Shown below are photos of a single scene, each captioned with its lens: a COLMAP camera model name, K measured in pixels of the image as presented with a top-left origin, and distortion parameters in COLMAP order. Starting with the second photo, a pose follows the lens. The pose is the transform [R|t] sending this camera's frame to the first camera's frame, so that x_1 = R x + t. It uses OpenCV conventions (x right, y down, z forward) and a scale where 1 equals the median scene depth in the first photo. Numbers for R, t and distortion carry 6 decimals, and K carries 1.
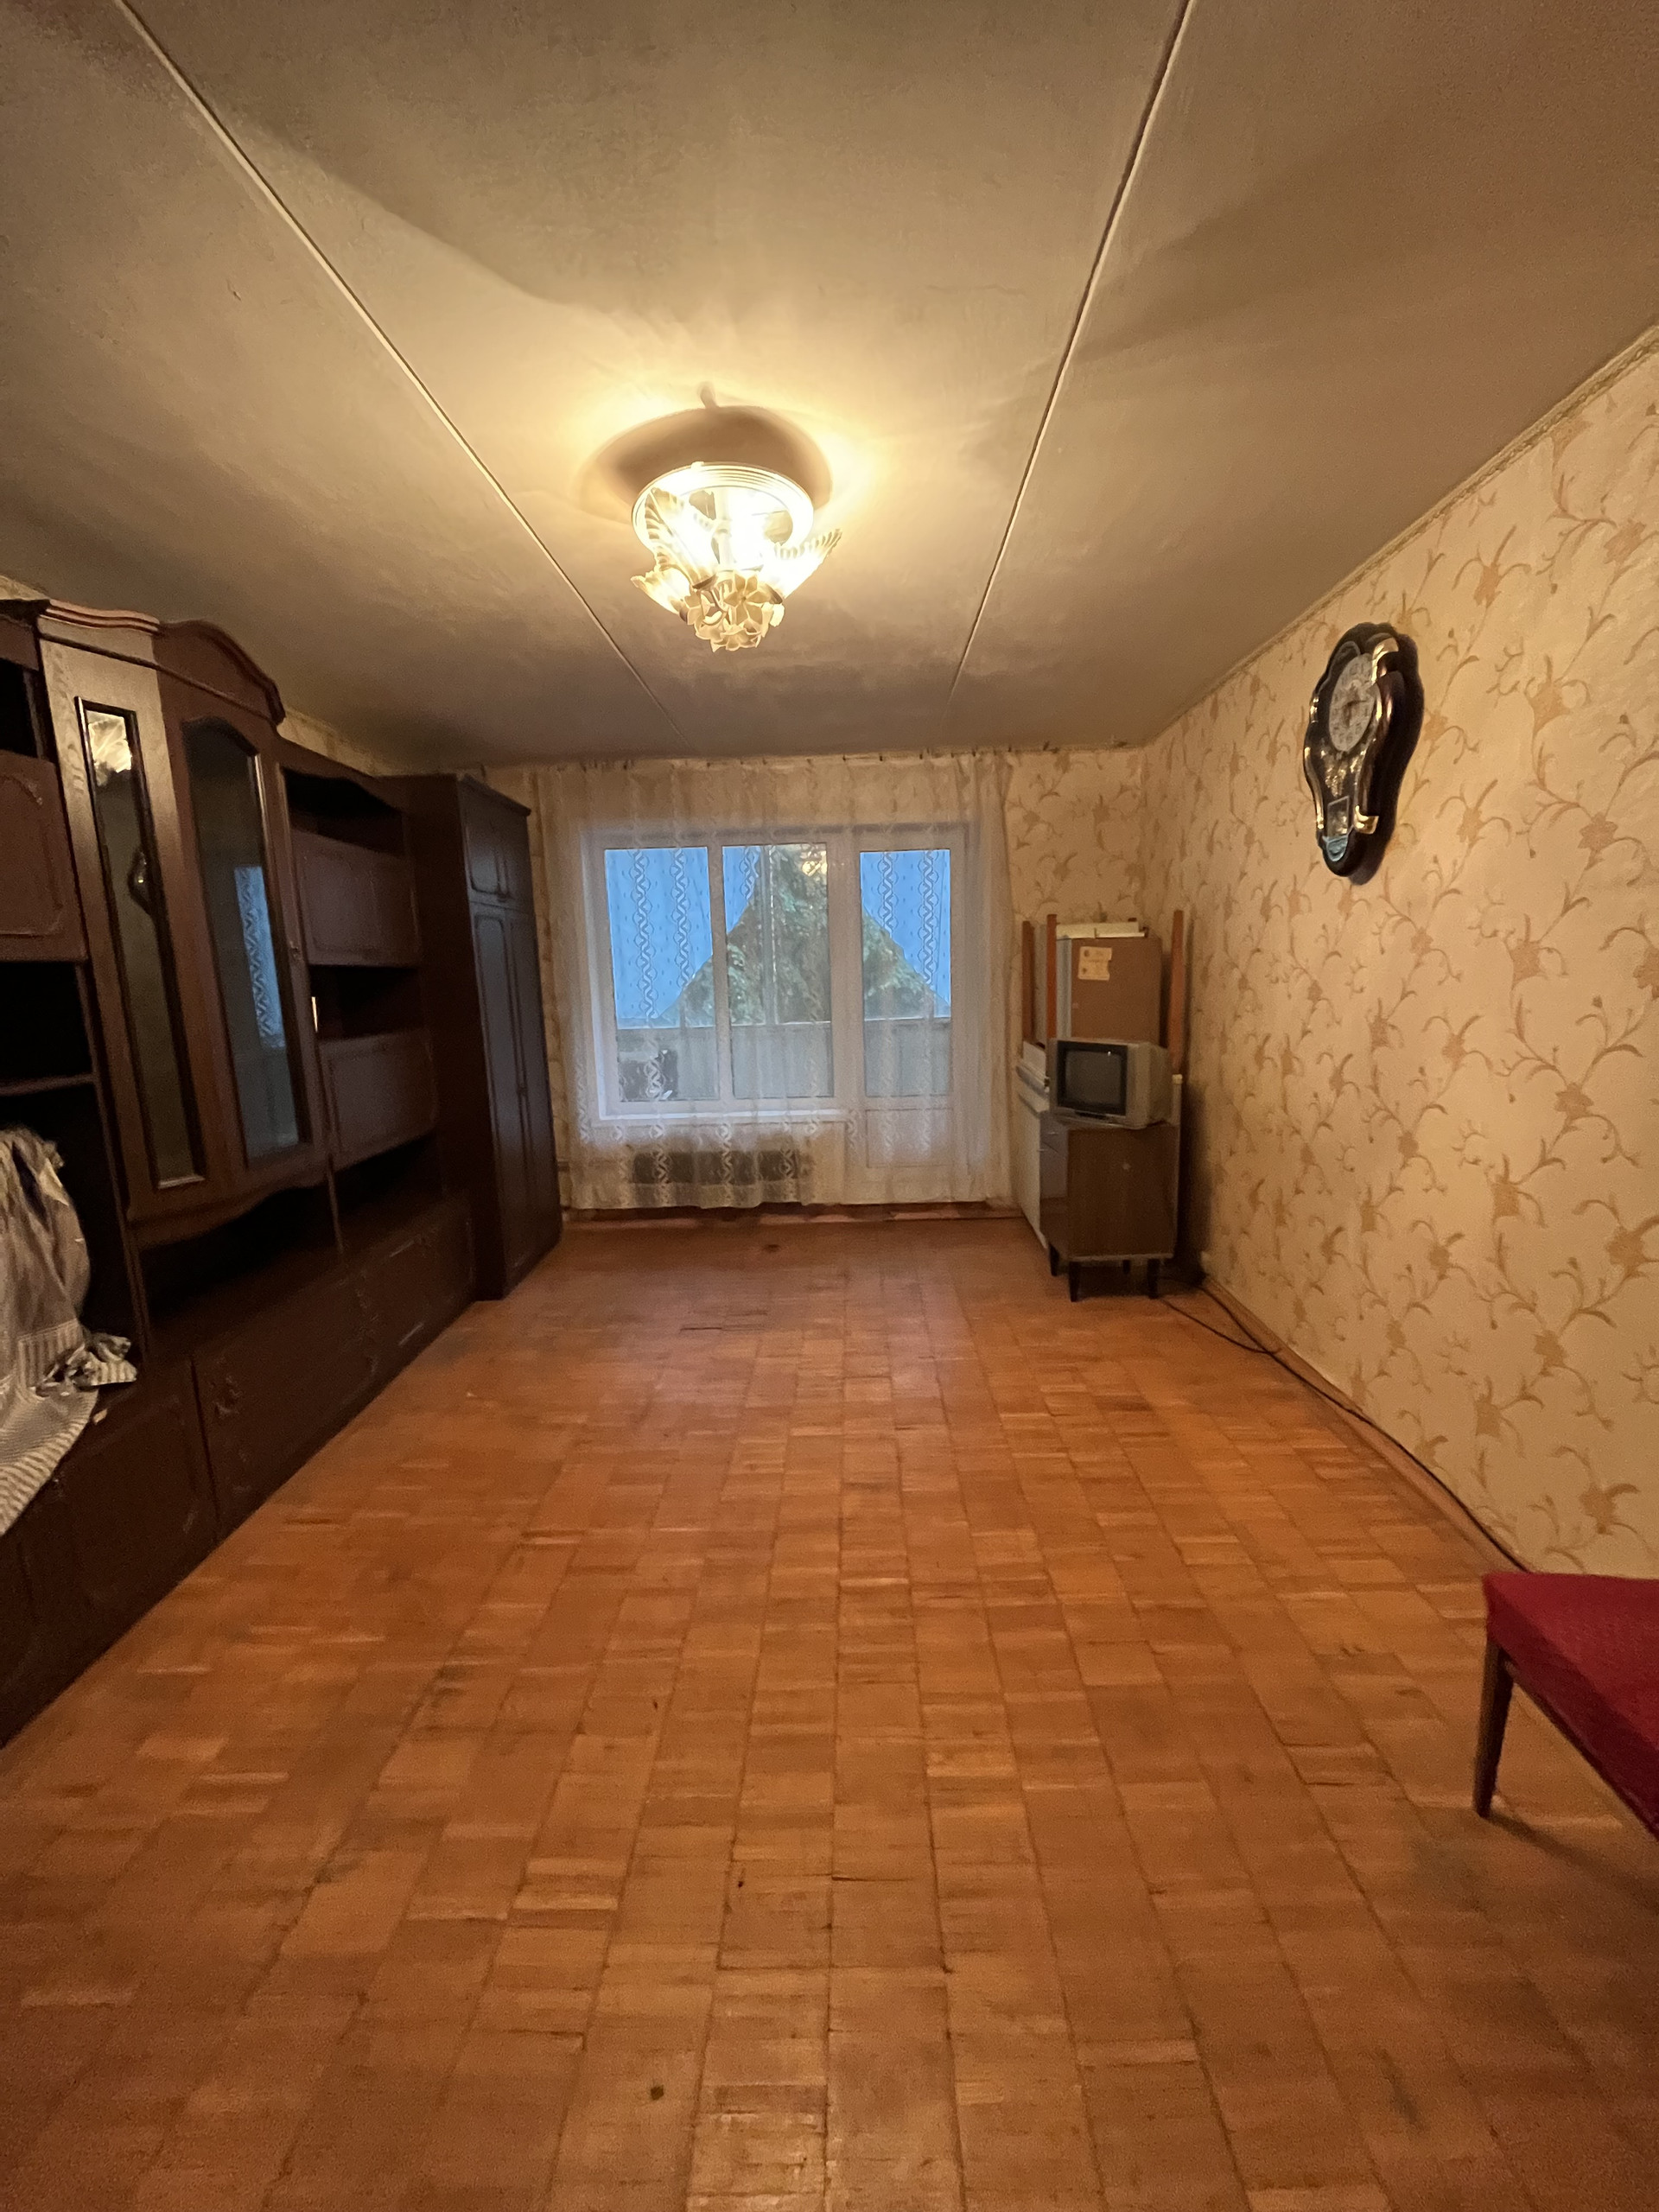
lens RADIAL K [[888.4, 0, 838.6], [0, 888.4, 1108.8], [0, 0, 1]] dist [-0.002564, 0.000328]
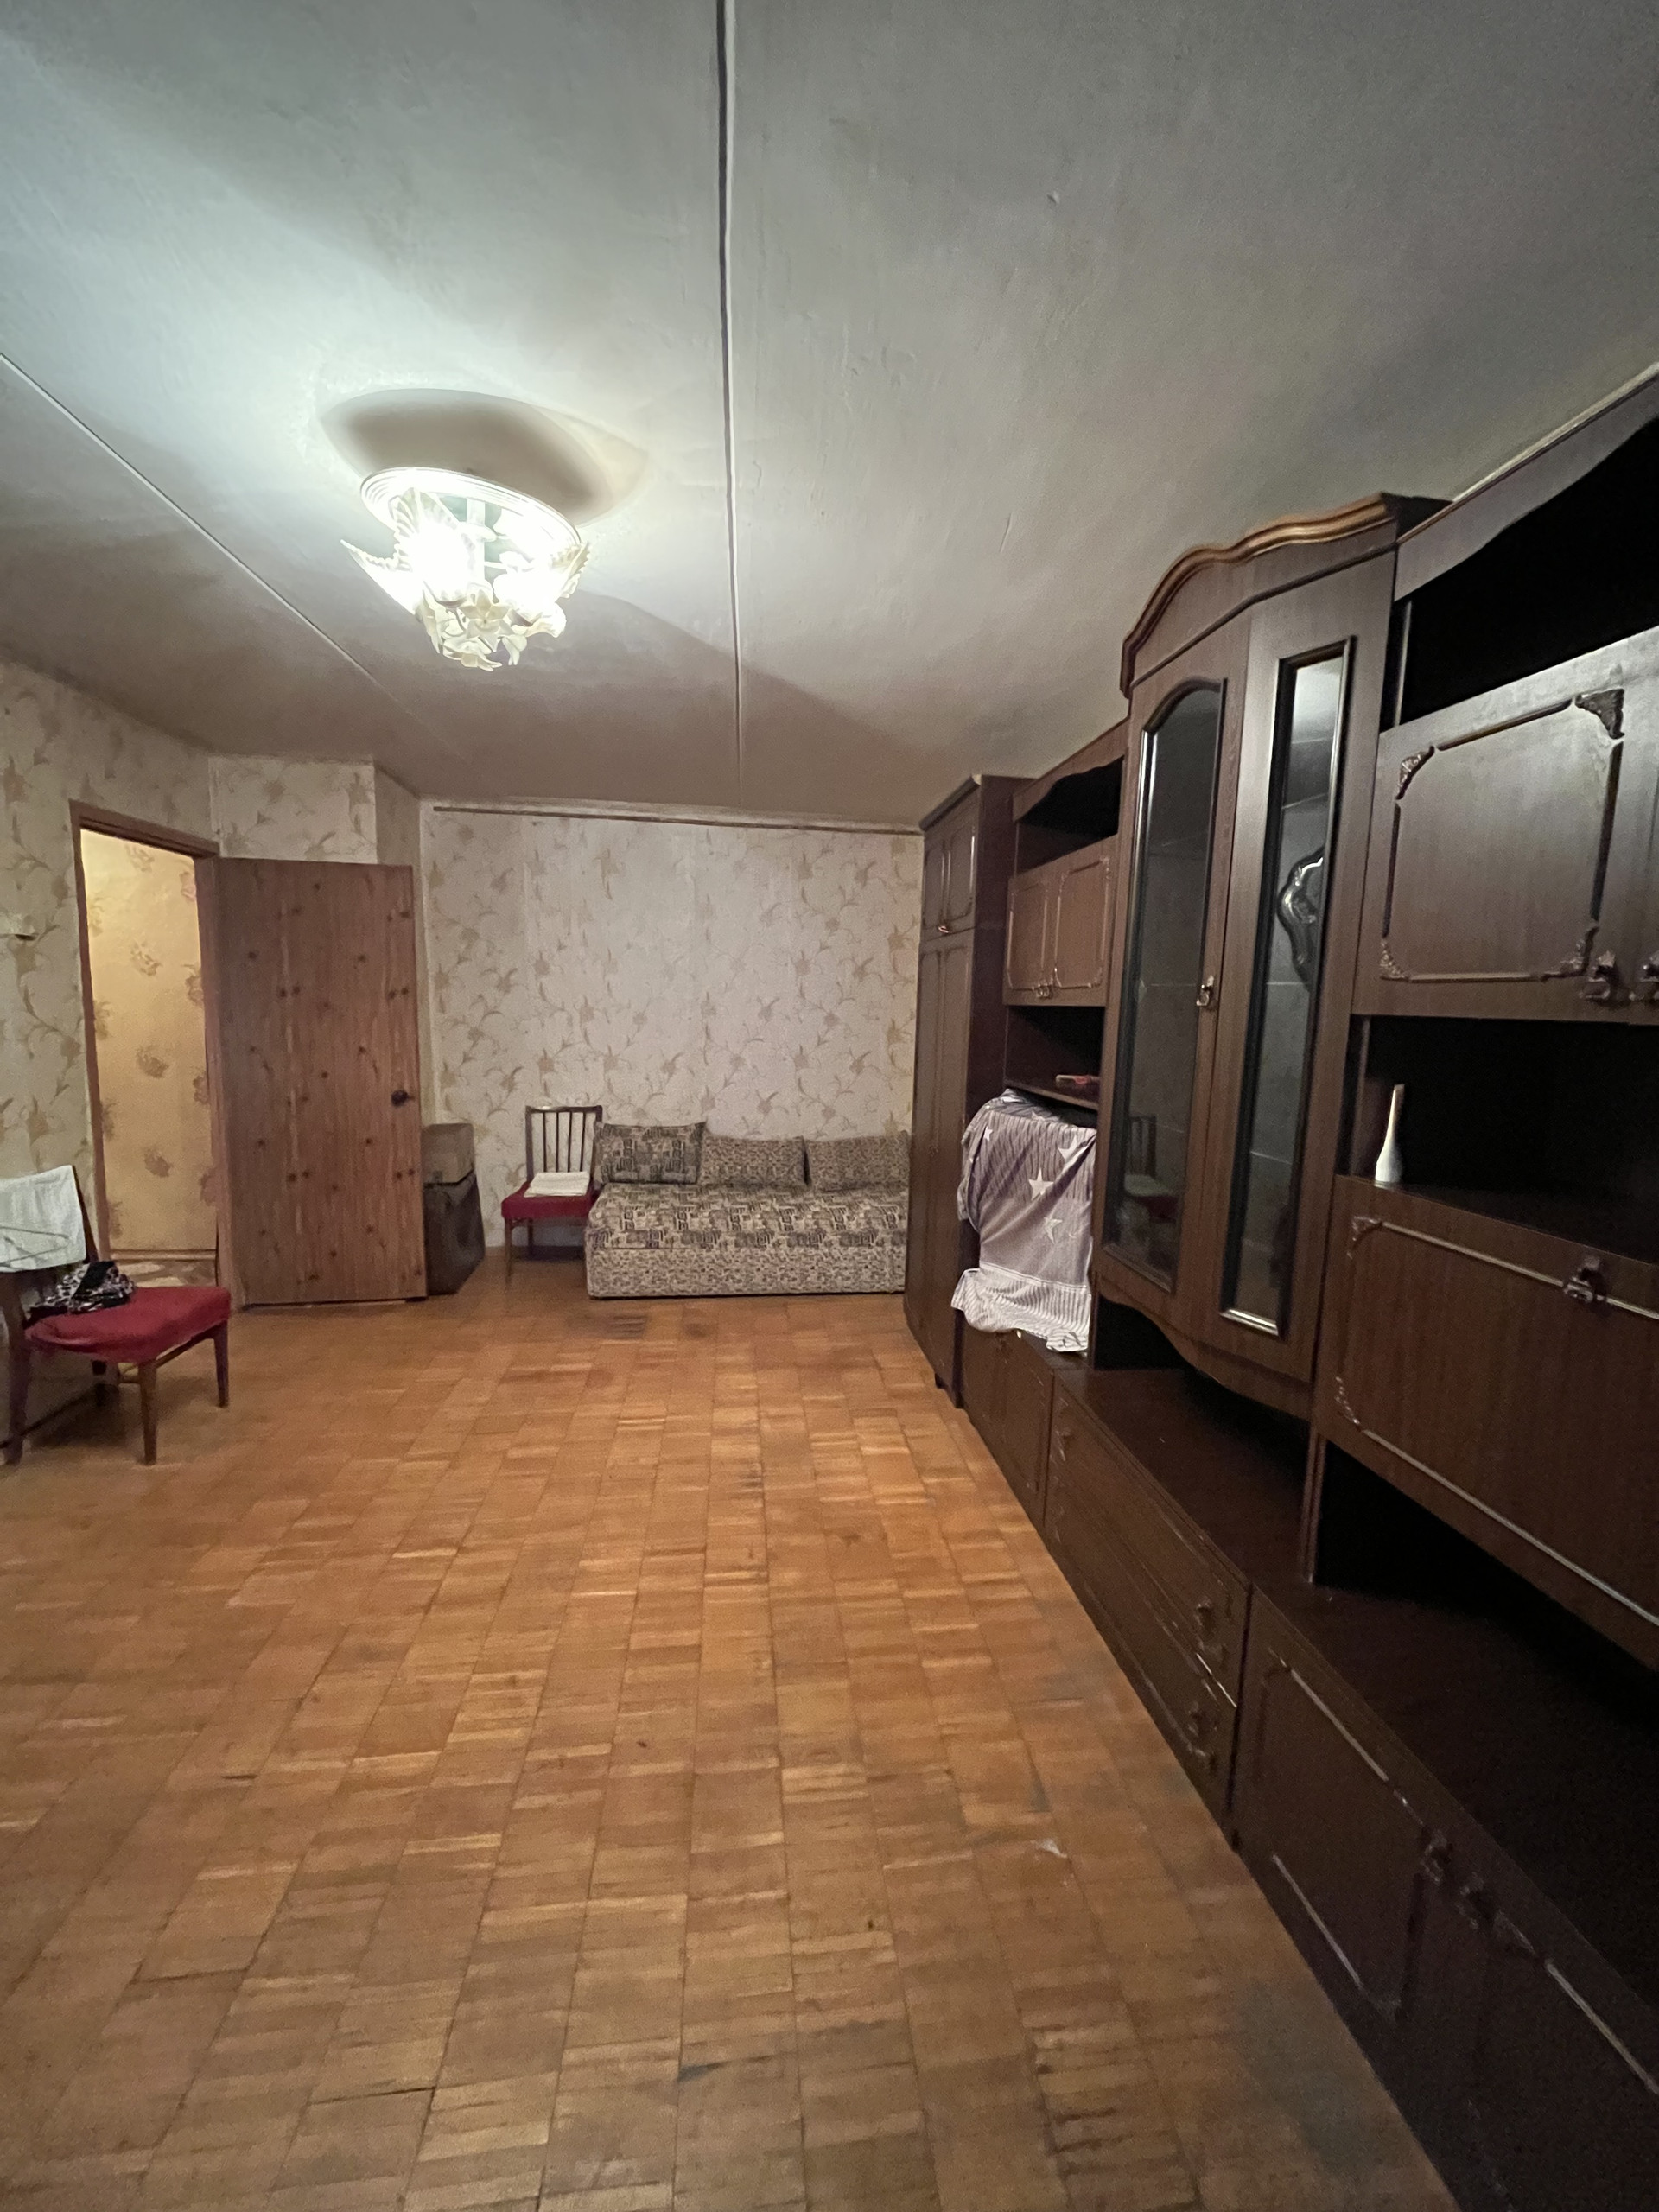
lens RADIAL K [[888.4, 0, 836.7], [0, 888.4, 1113.7], [0, 0, 1]] dist [-0.002564, 0.000328]
pose [[-0.991448, 0.023283, -0.128411, -0.318880], [-0.014573, 0.958052, 0.286223, -0.310291], [0.129689, 0.285646, -0.949519, 1.813559]]
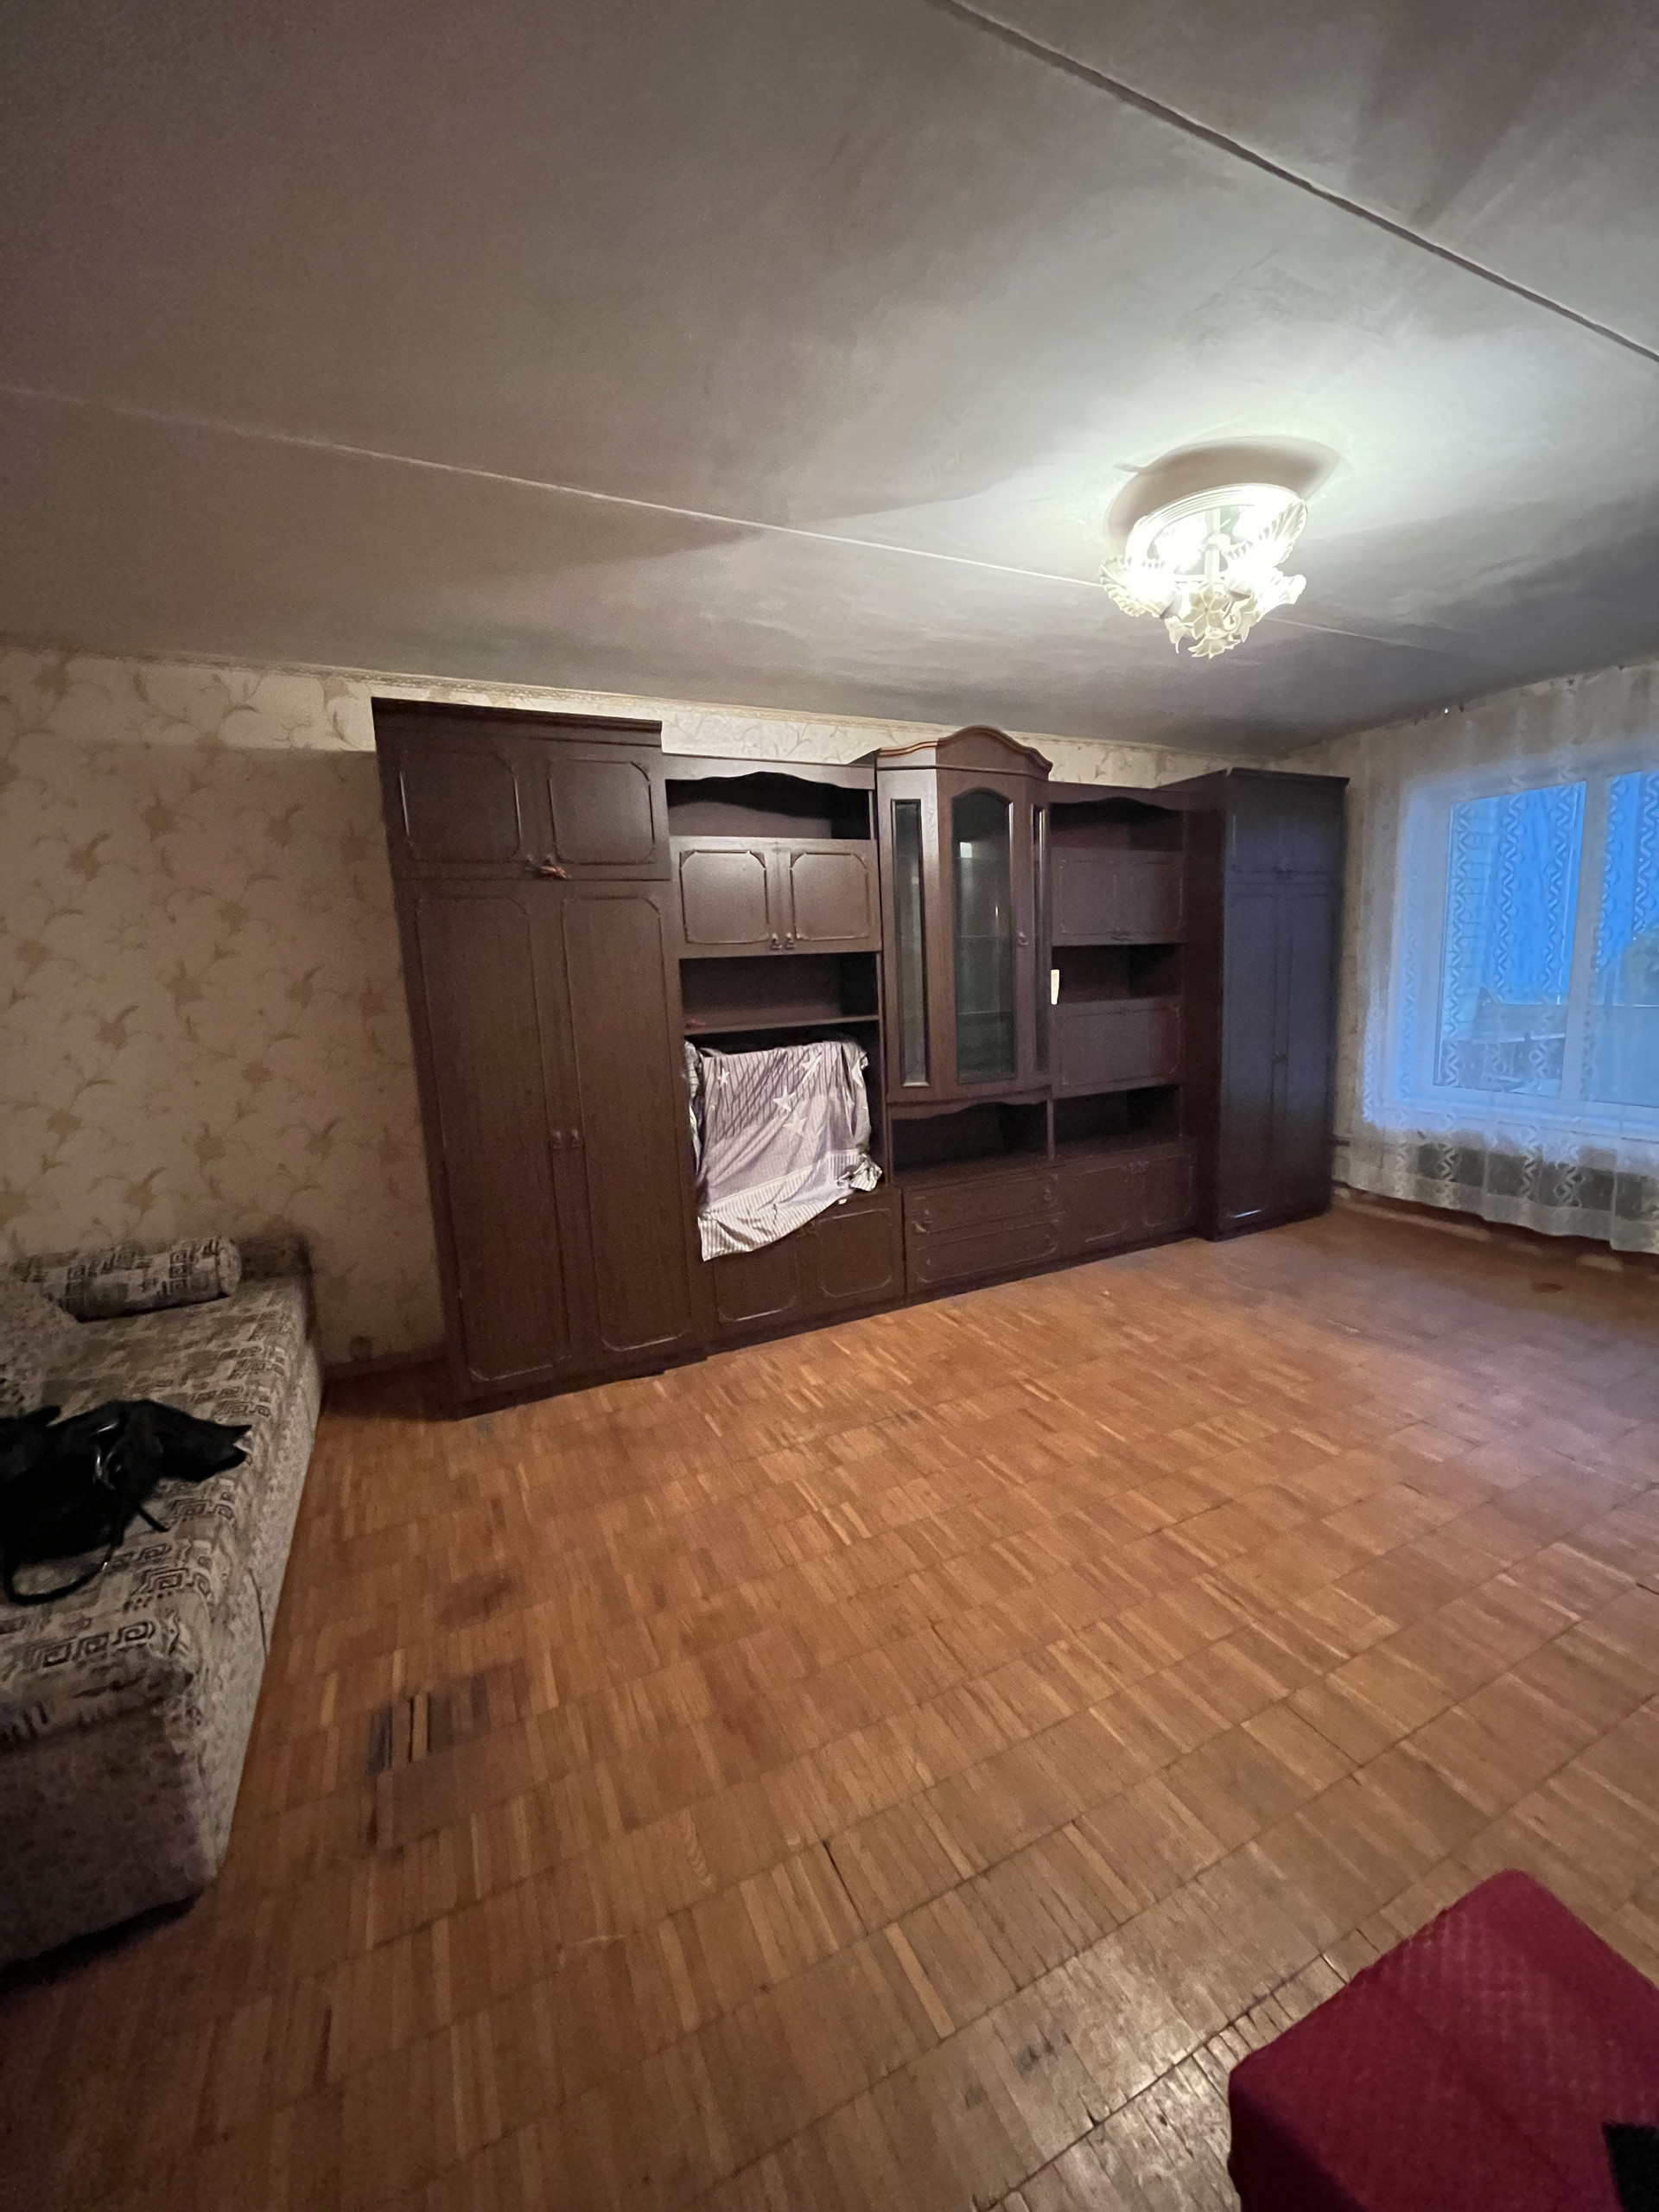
lens RADIAL K [[888.4, 0, 846.4], [0, 888.4, 1108.0], [0, 0, 1]] dist [-0.002564, 0.000328]
pose [[0.446379, 0.152418, -0.881768, 0.640972], [-0.112081, 0.987150, 0.113895, -0.045396], [0.887797, 0.047989, 0.457727, 0.129570]]
